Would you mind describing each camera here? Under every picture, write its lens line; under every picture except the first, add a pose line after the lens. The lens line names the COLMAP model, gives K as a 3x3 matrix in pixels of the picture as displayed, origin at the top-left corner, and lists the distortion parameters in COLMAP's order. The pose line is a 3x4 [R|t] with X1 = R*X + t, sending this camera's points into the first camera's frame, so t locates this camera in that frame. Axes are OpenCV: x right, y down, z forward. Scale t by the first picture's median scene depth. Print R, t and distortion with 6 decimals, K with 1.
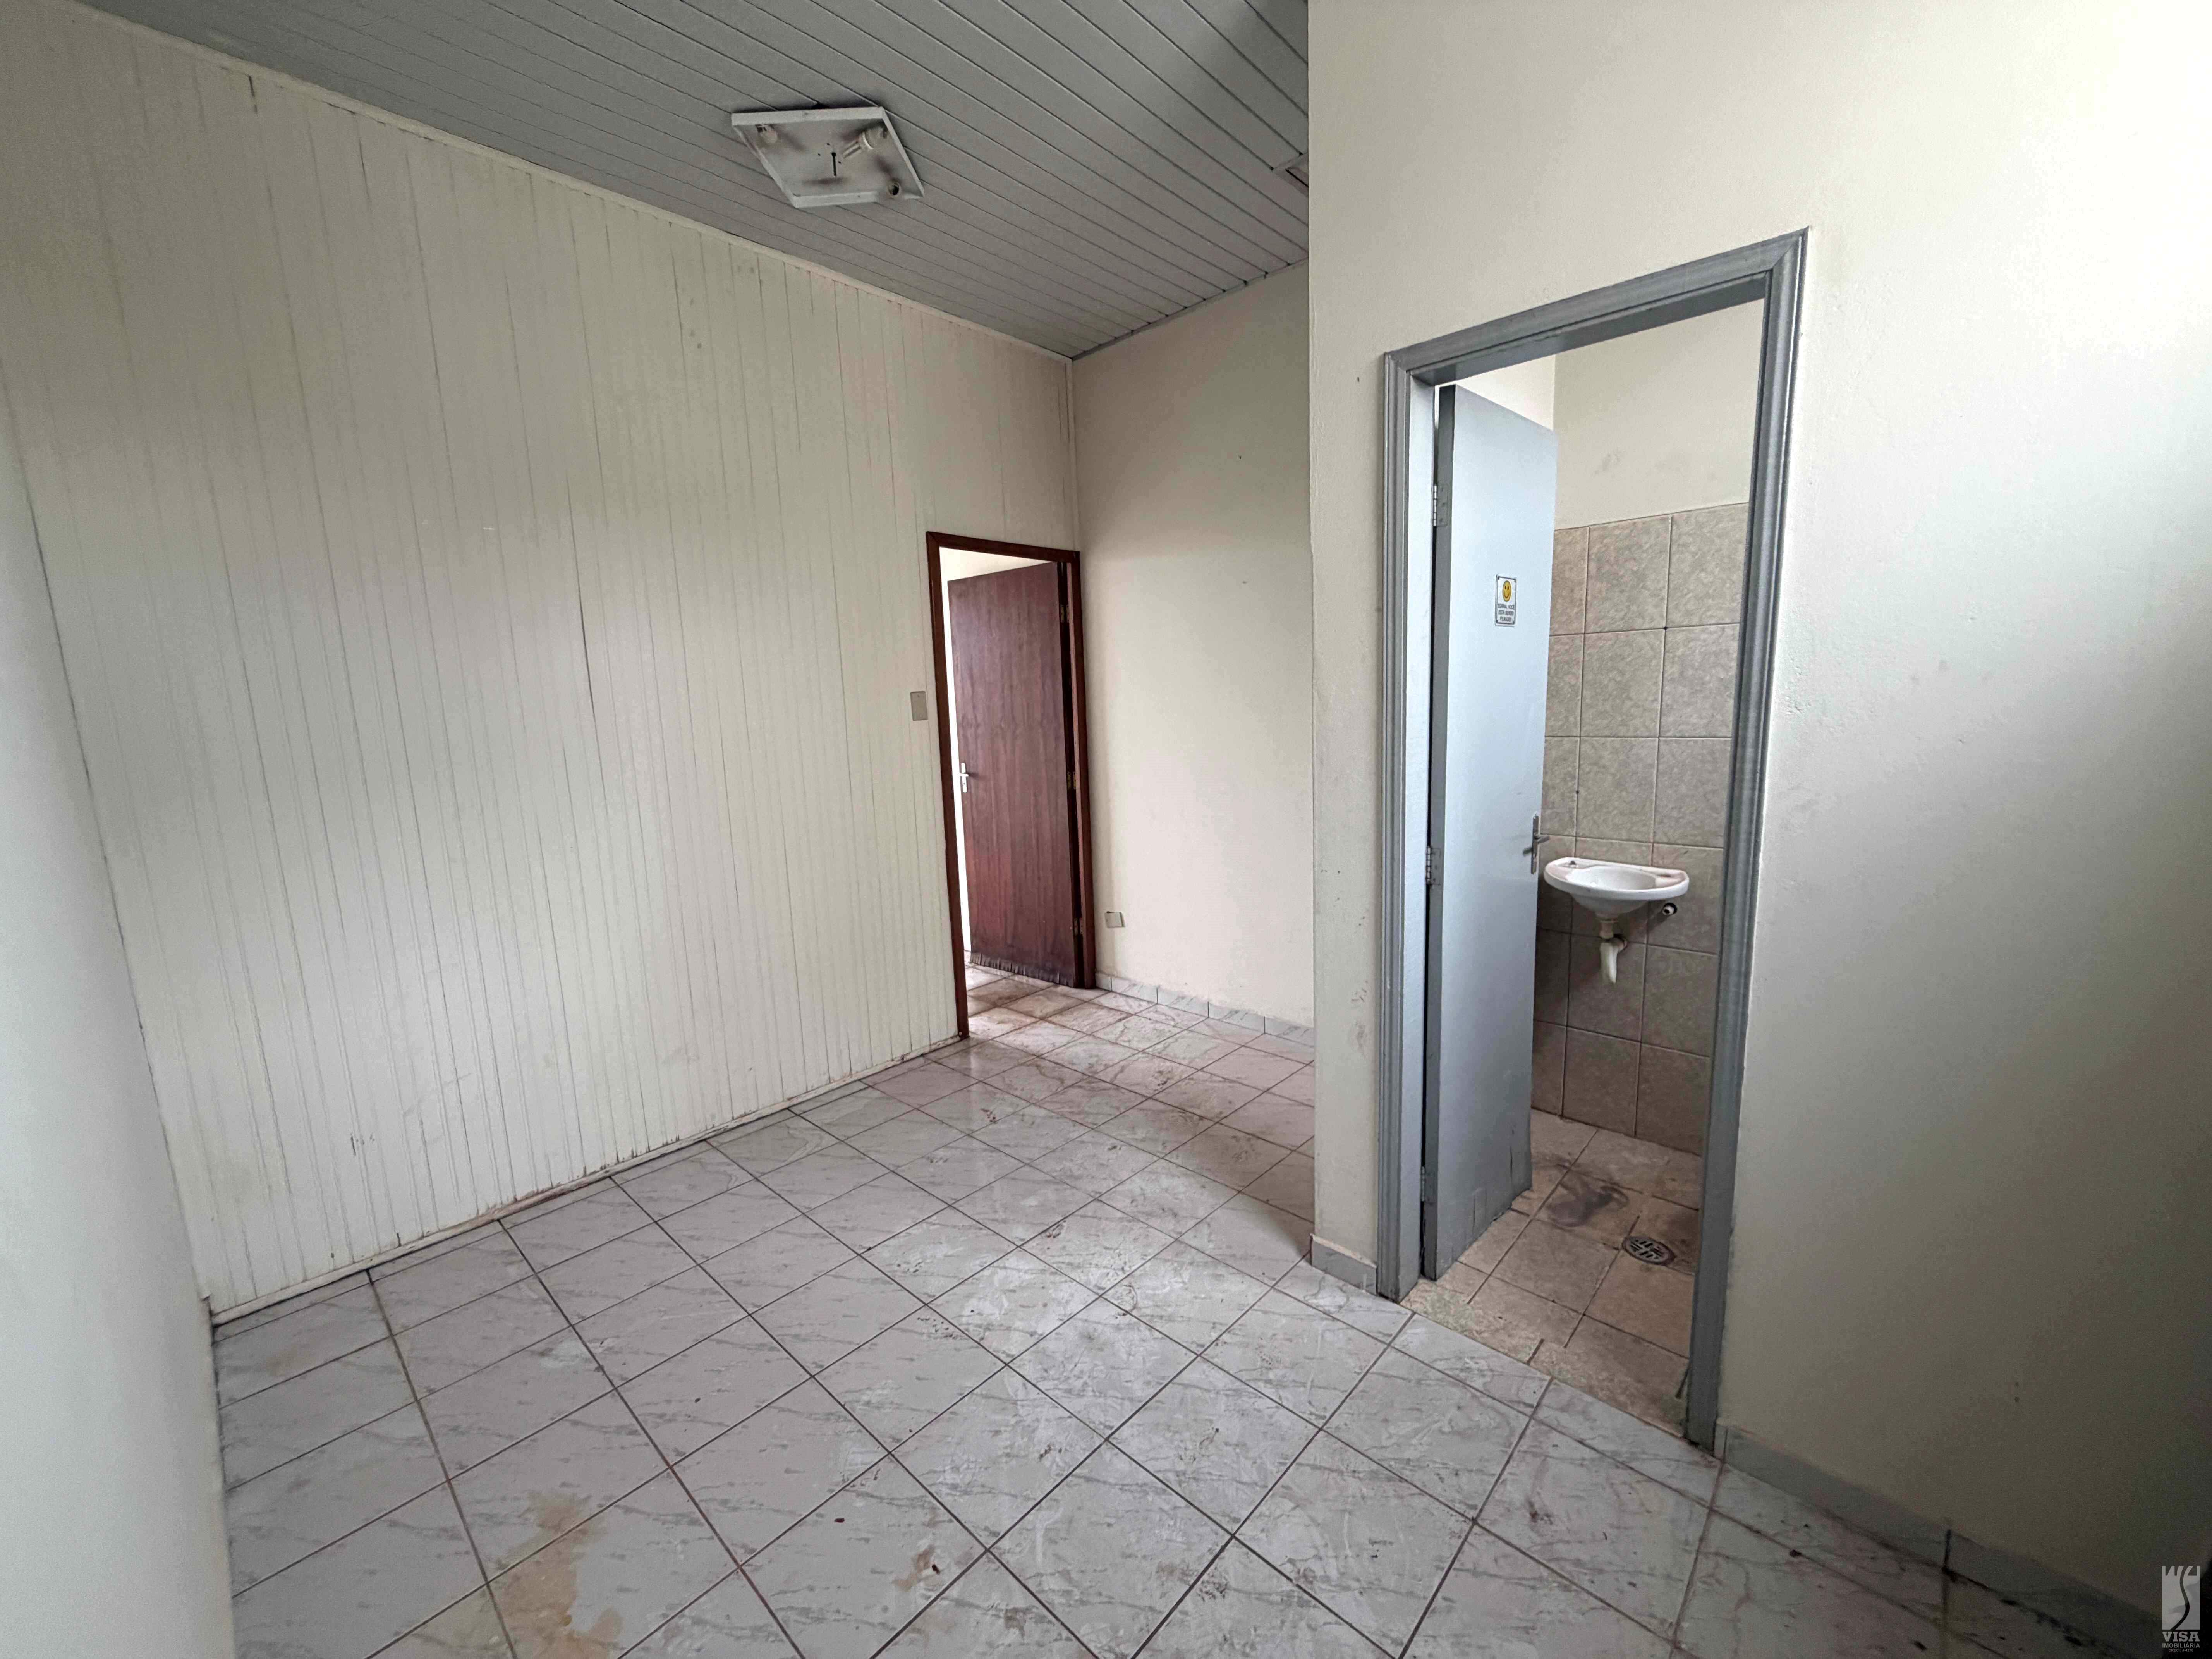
lens RADIAL K [[877.5, 0, 1111.9], [0, 877.5, 828.9], [0, 0, 1]] dist [0.001119, -0.000162]
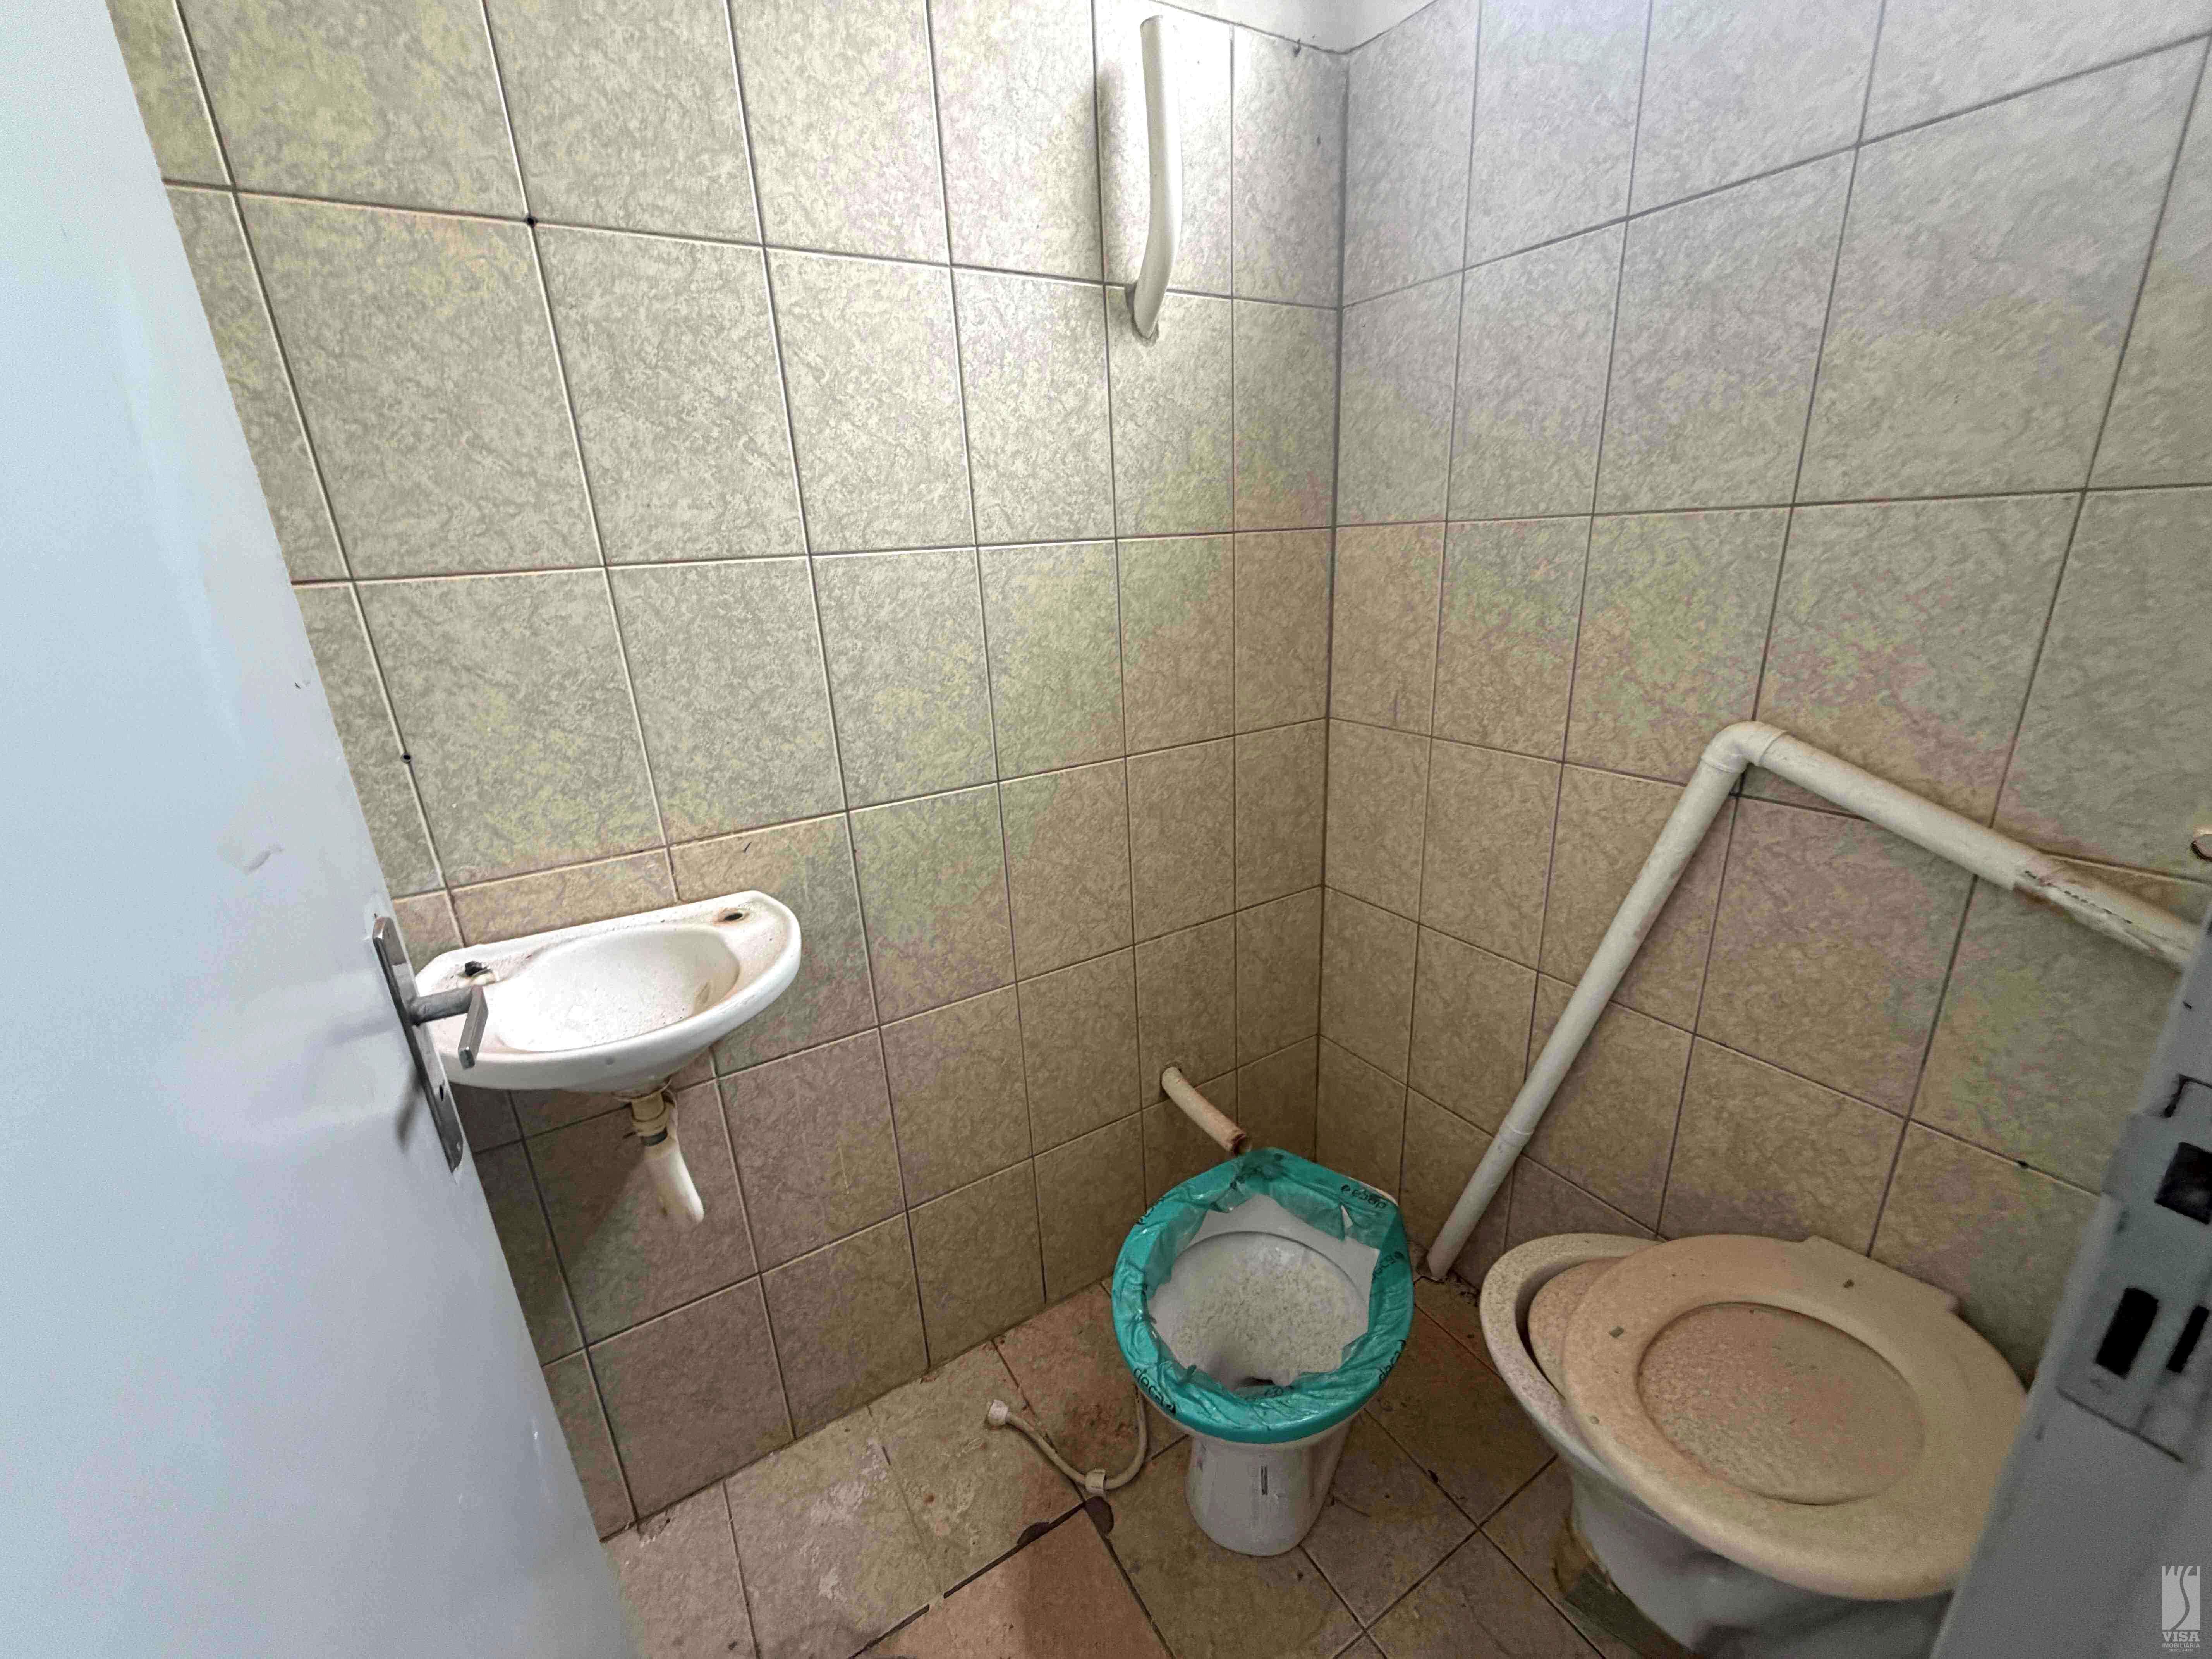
lens RADIAL K [[877.5, 0, 1105.6], [0, 877.5, 822.9], [0, 0, 1]] dist [0.001119, -0.000162]
pose [[0.272228, -0.279824, 0.920647, 0.314973], [0.180484, 0.954649, 0.236791, -0.051471], [-0.945155, 0.101701, 0.310386, 0.698530]]
